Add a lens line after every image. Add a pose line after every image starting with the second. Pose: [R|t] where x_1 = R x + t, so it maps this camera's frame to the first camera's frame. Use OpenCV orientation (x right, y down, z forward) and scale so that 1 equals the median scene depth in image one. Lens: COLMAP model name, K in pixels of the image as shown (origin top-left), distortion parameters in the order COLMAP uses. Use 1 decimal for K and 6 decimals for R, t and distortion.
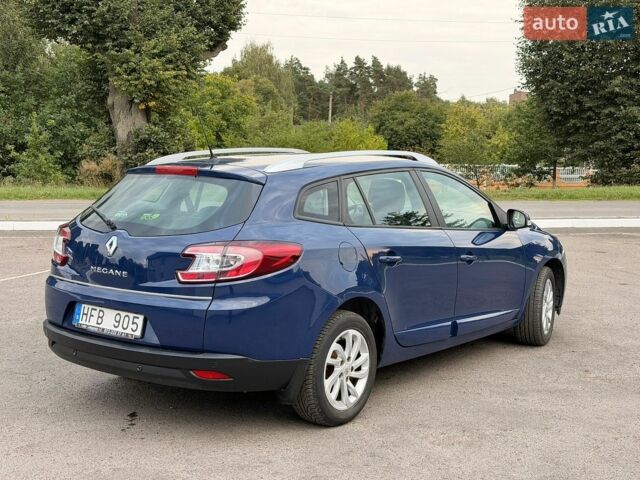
lens RADIAL K [[863.8, 0, 320.0], [0, 863.8, 240.0], [0, 0, 1]] dist [0.176438, -0.345304]
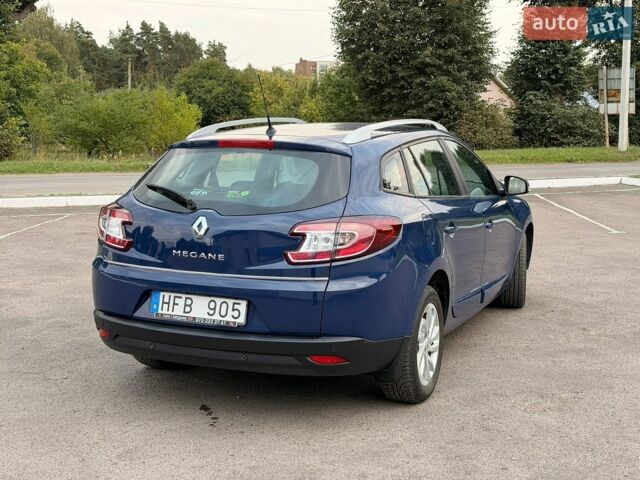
lens RADIAL K [[863.8, 0, 320.0], [0, 863.8, 240.0], [0, 0, 1]] dist [0.176438, -0.345304]
pose [[0.972874, -0.041983, 0.227494, -0.315336], [0.033906, 0.998652, 0.039300, -0.011033], [-0.228838, -0.030520, 0.972986, 0.081986]]
